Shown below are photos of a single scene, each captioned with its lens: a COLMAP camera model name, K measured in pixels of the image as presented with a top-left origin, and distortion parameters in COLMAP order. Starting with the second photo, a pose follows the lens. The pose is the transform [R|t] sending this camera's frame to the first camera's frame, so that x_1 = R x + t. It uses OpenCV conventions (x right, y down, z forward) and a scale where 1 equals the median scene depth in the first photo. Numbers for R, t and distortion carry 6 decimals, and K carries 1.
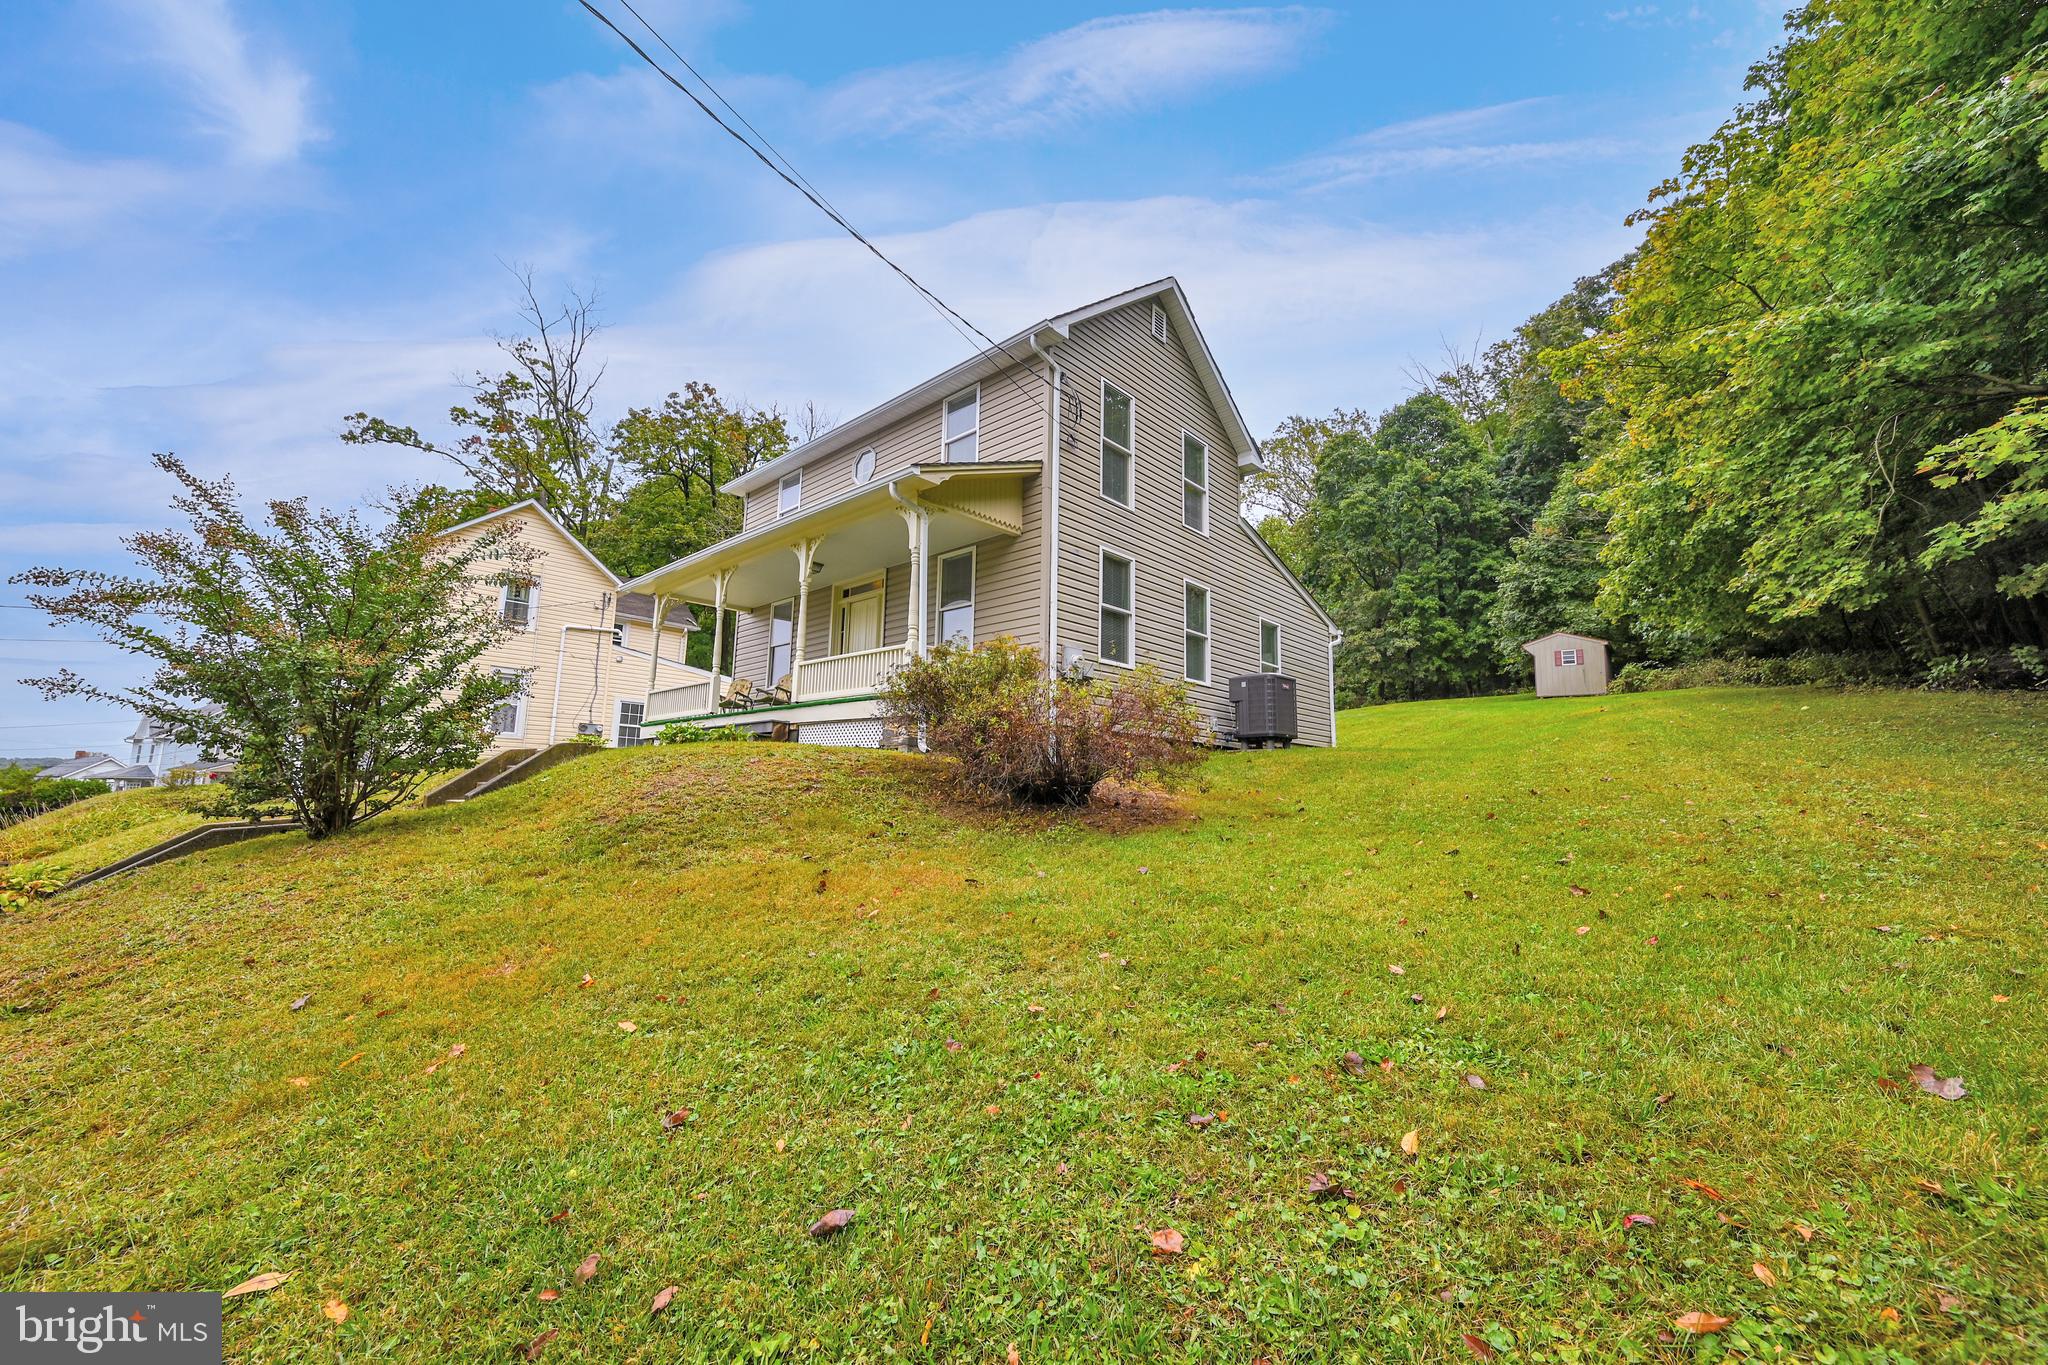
lens RADIAL K [[800.1, 0, 1024.2], [0, 800.1, 683.6], [0, 0, 1]] dist [-0.003782, 0.001192]
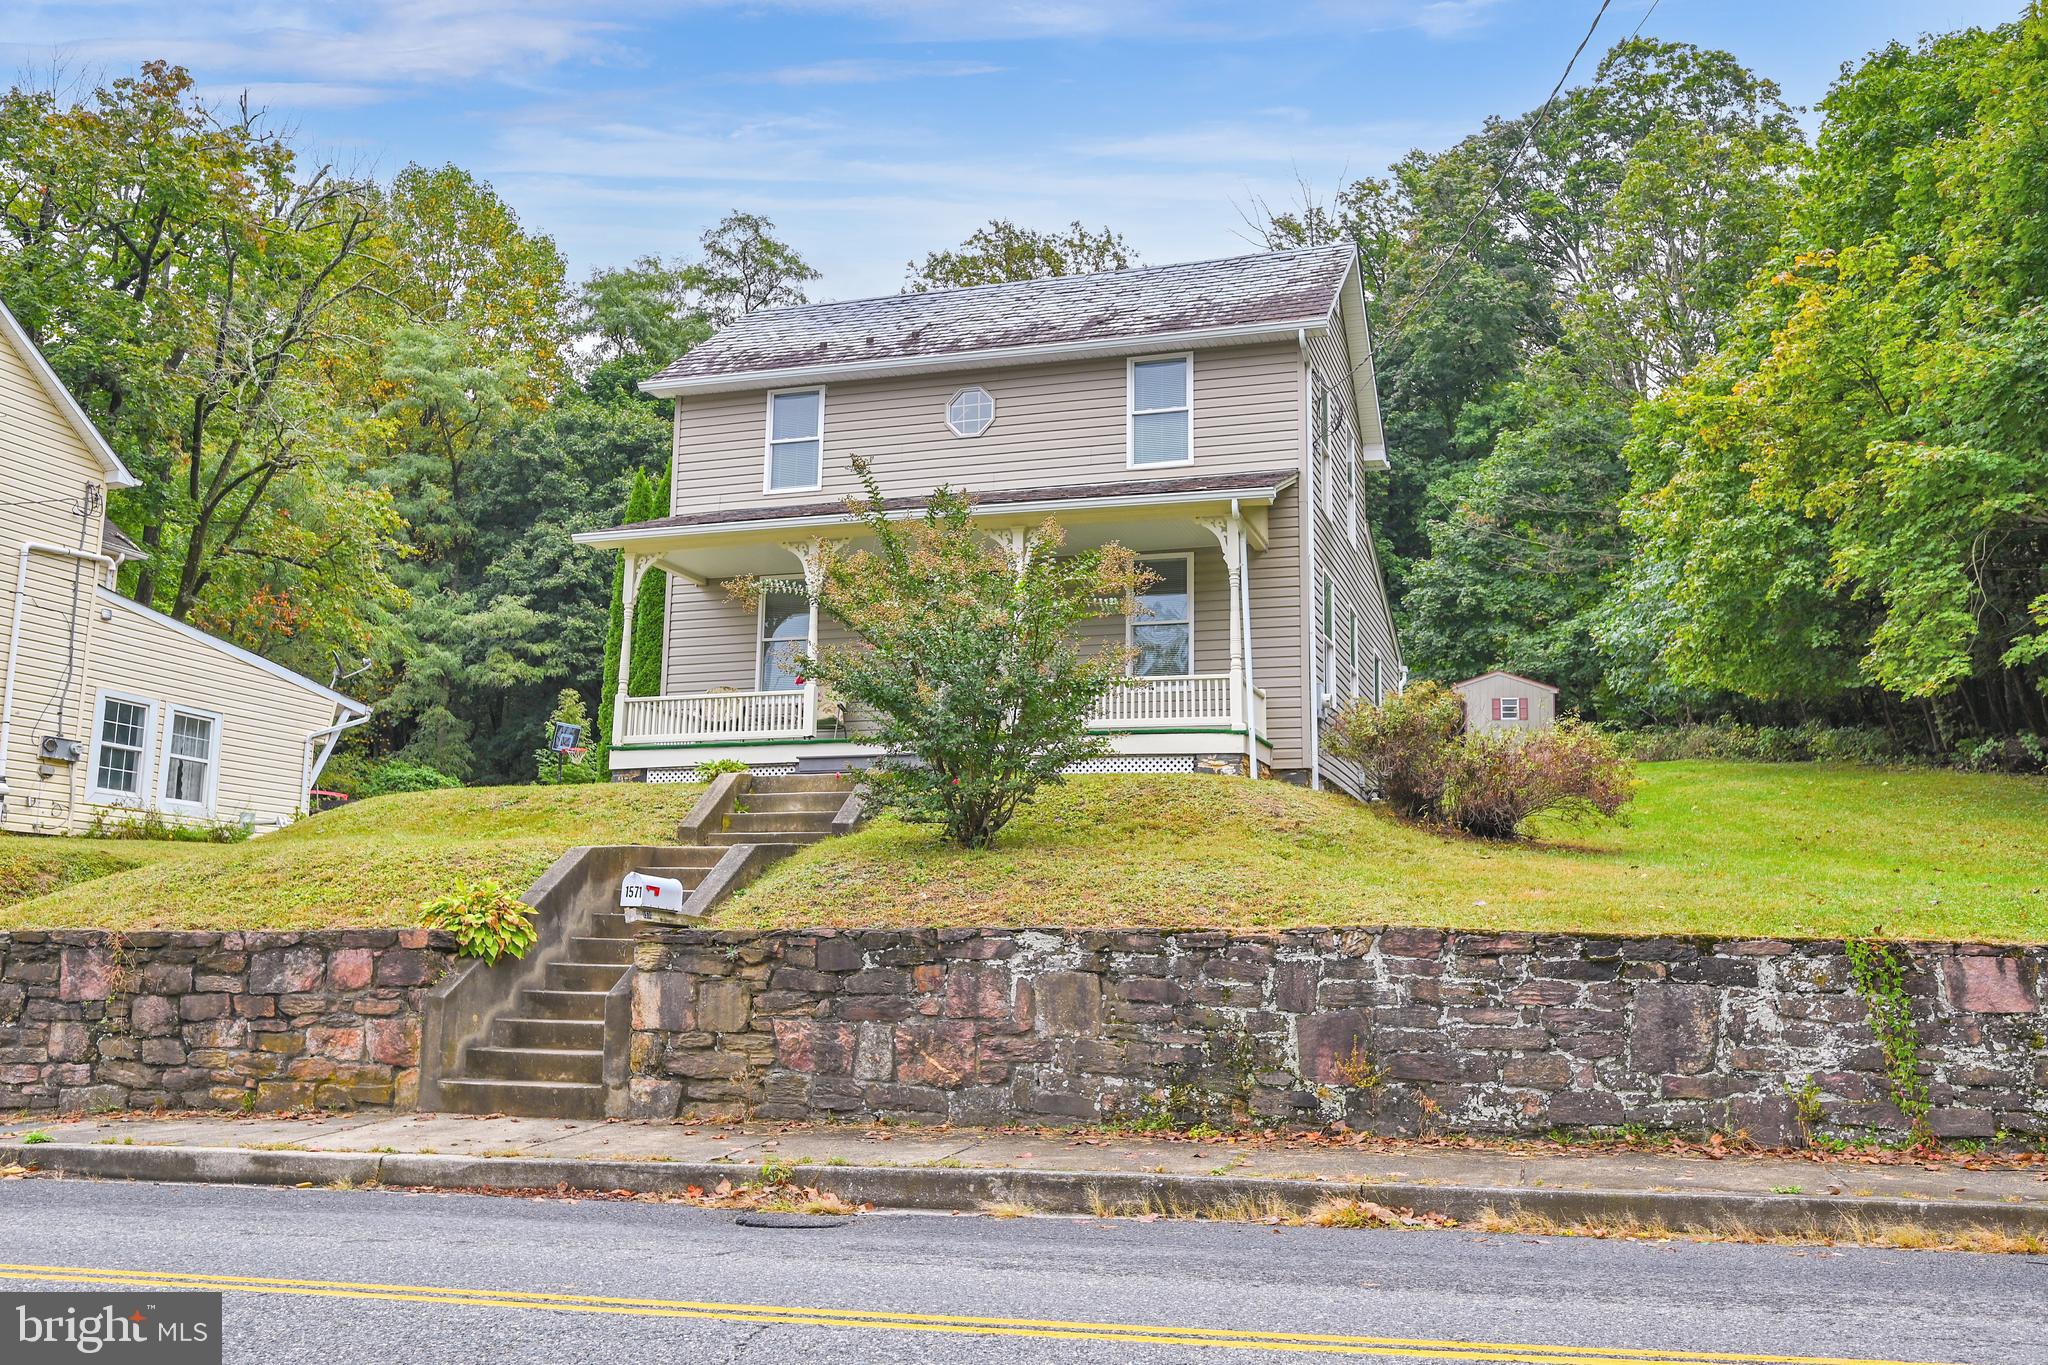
lens RADIAL K [[1762.5, 0, 1025.8], [0, 1762.5, 667.2], [0, 0, 1]] dist [-0.005416, 0.001813]
pose [[0.905883, 0.064300, 0.418619, -0.295087], [-0.054763, 0.997894, -0.034772, 0.006436], [-0.419974, 0.008575, 0.907496, -0.176985]]
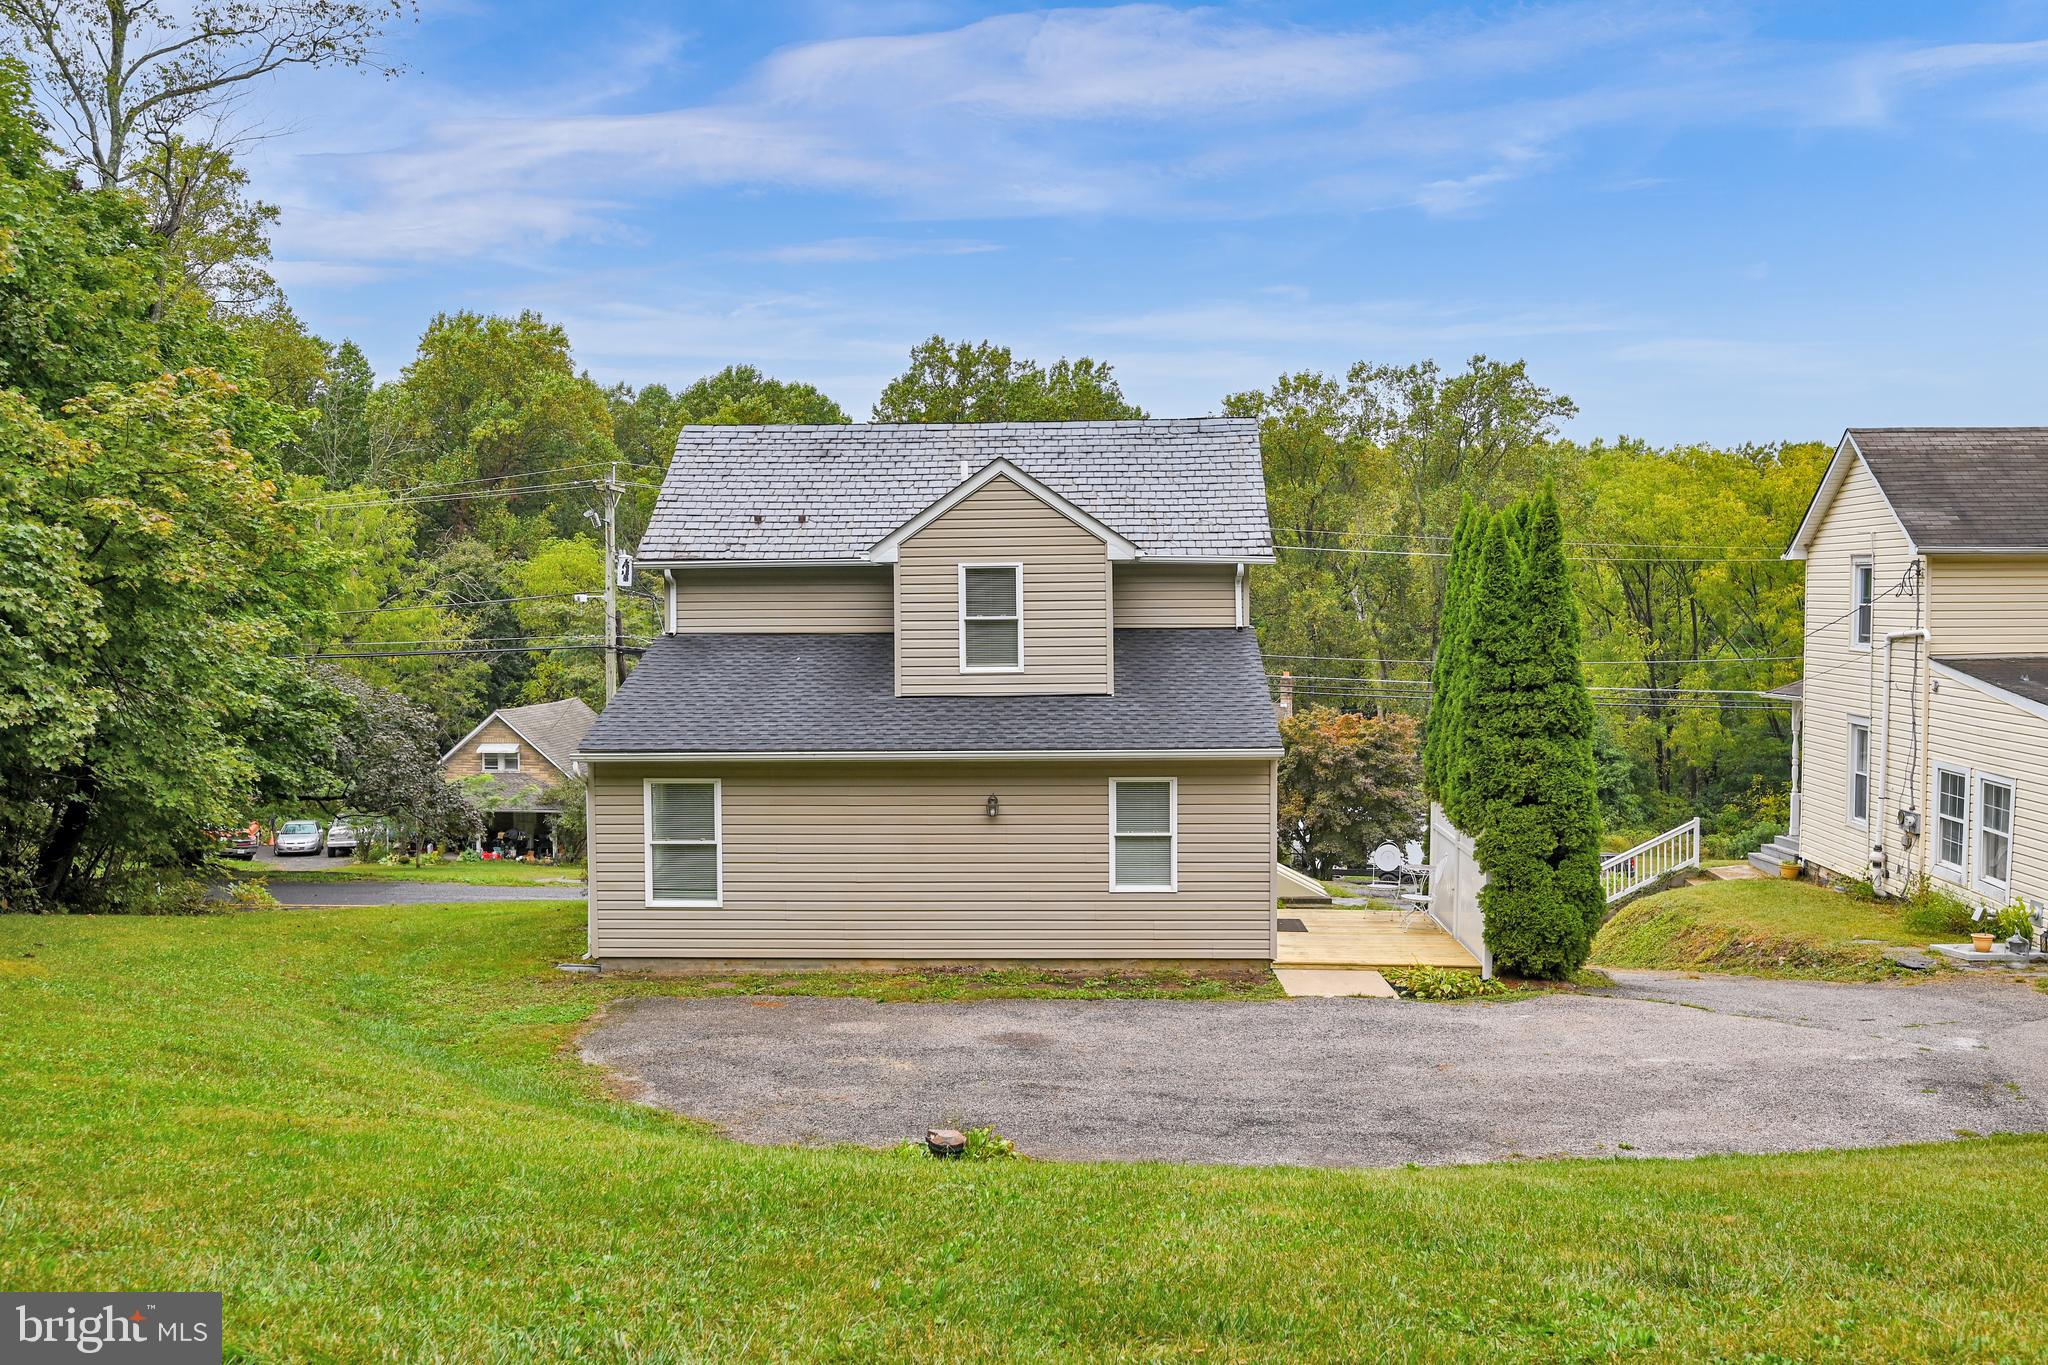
lens RADIAL K [[1762.5, 0, 1027.8], [0, 1762.5, 674.5], [0, 0, 1]] dist [-0.005416, 0.001813]
pose [[-0.761285, 0.012844, -0.648291, 0.436817], [0.086009, 0.992969, -0.081328, 0.002395], [0.642688, -0.117673, -0.757037, 0.983960]]
